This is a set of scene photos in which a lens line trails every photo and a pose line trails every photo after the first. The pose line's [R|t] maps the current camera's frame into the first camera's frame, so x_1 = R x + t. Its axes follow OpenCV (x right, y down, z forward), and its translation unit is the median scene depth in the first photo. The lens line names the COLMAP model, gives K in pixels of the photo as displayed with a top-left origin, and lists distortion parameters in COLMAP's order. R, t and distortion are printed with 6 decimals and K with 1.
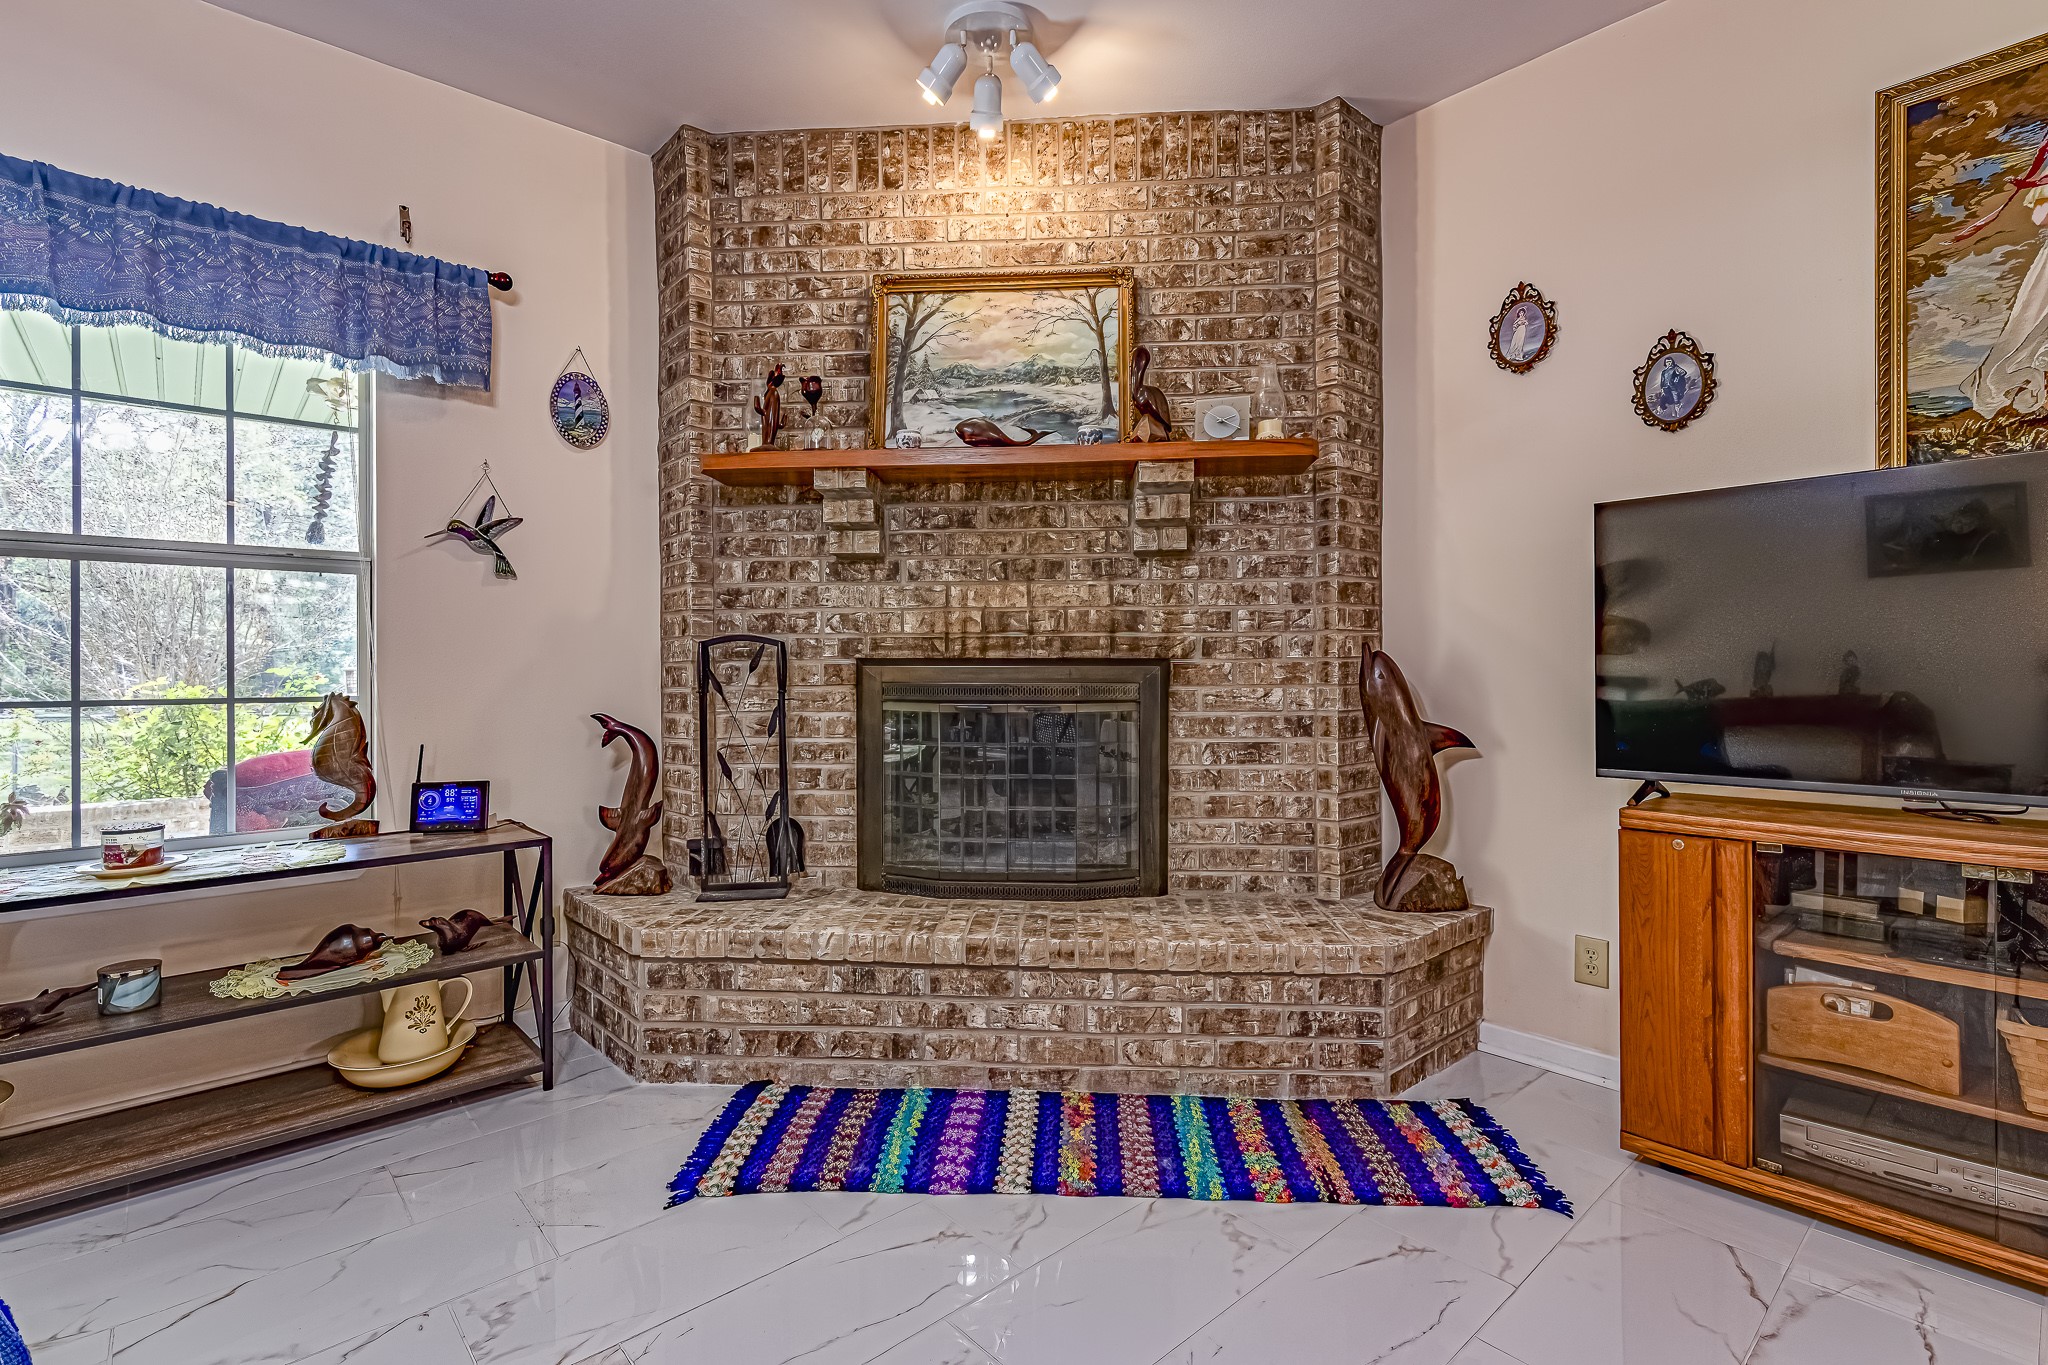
lens RADIAL K [[946.9, 0, 1021.5], [0, 946.9, 666.4], [0, 0, 1]] dist [0.003809, 0.000380]
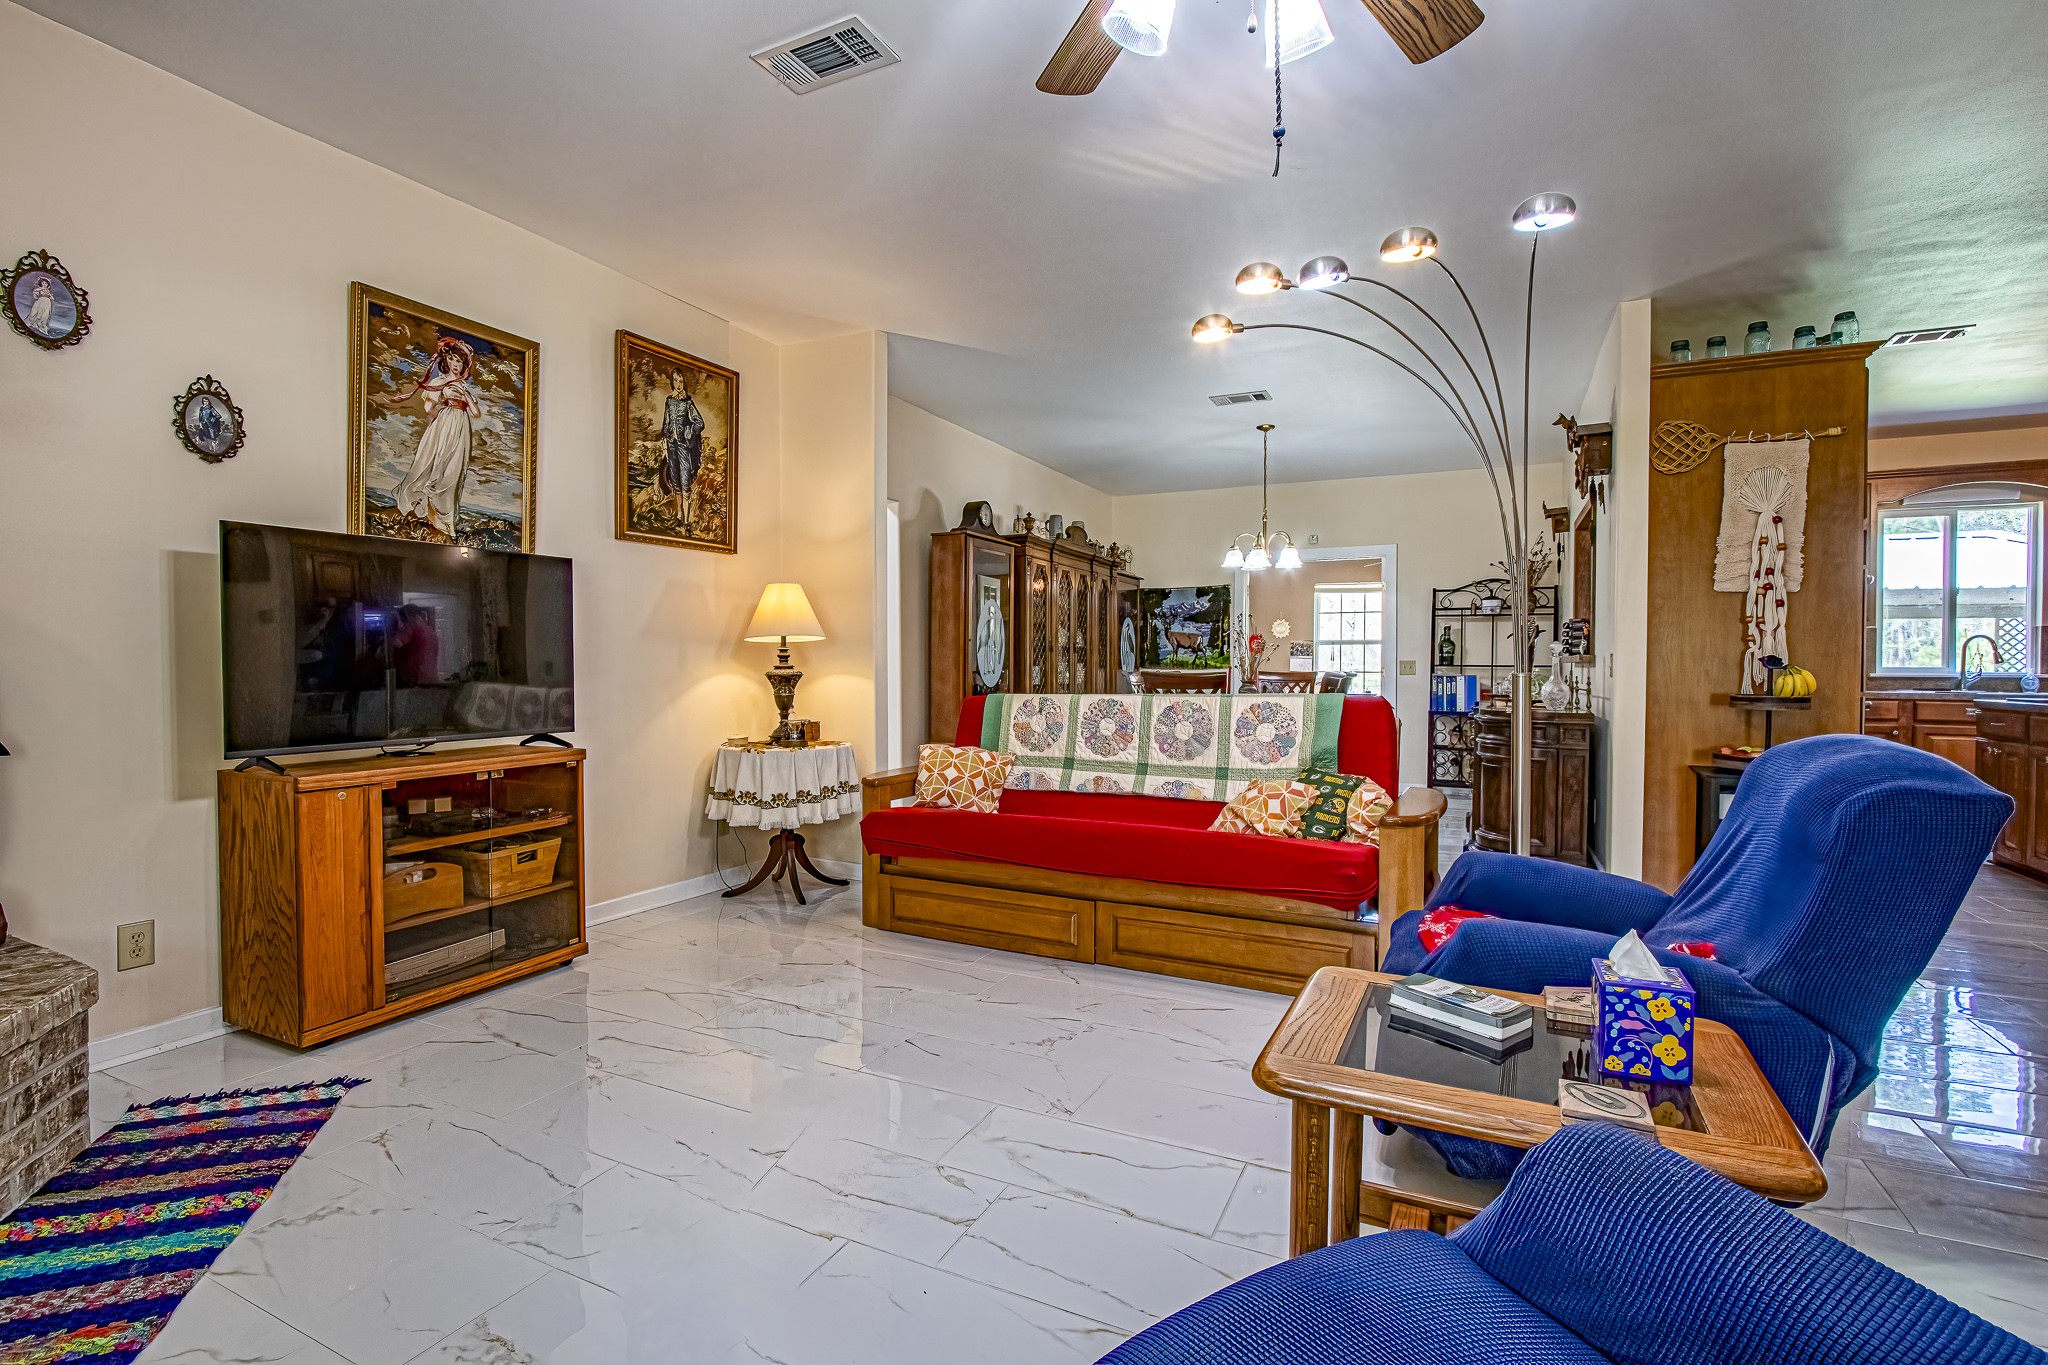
lens RADIAL K [[946.1, 0, 1014.0], [0, 946.1, 678.3], [0, 0, 1]] dist [-0.000750, -0.001418]
pose [[-0.367505, -0.014136, 0.929914, -0.635741], [-0.001996, 0.999894, 0.014411, -0.000779], [-0.930019, 0.003440, -0.367494, 0.423824]]
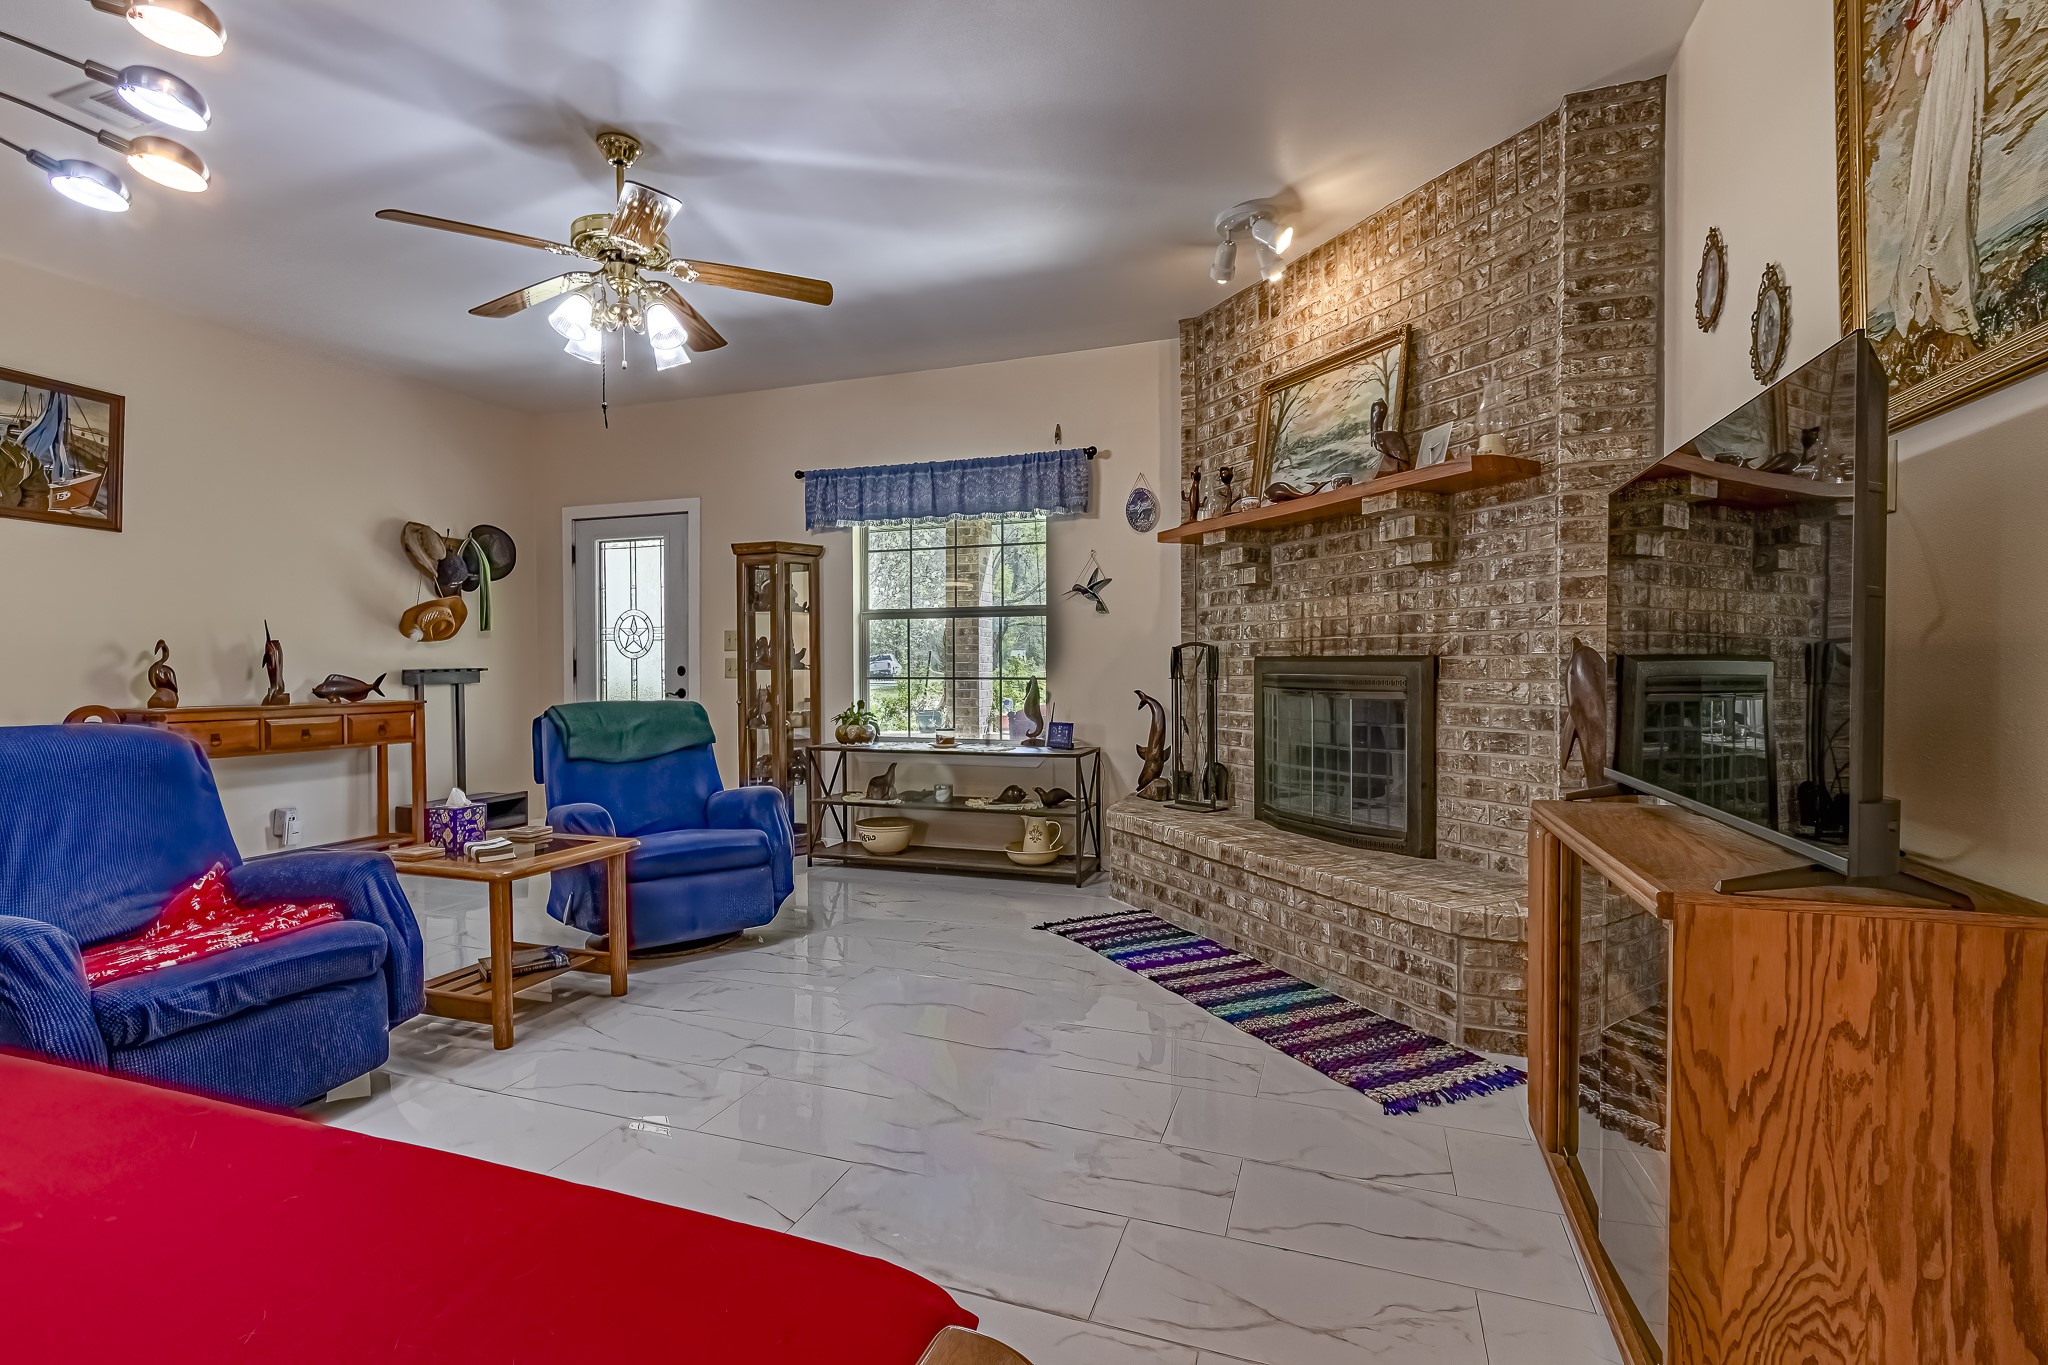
lens RADIAL K [[946.1, 0, 1014.0], [0, 946.1, 678.3], [0, 0, 1]] dist [-0.000750, -0.001418]
pose [[0.473102, 0.014390, -0.880890, 0.929039], [0.002636, 0.999839, 0.017749, -0.002073], [0.881004, -0.010719, 0.472988, 0.005607]]
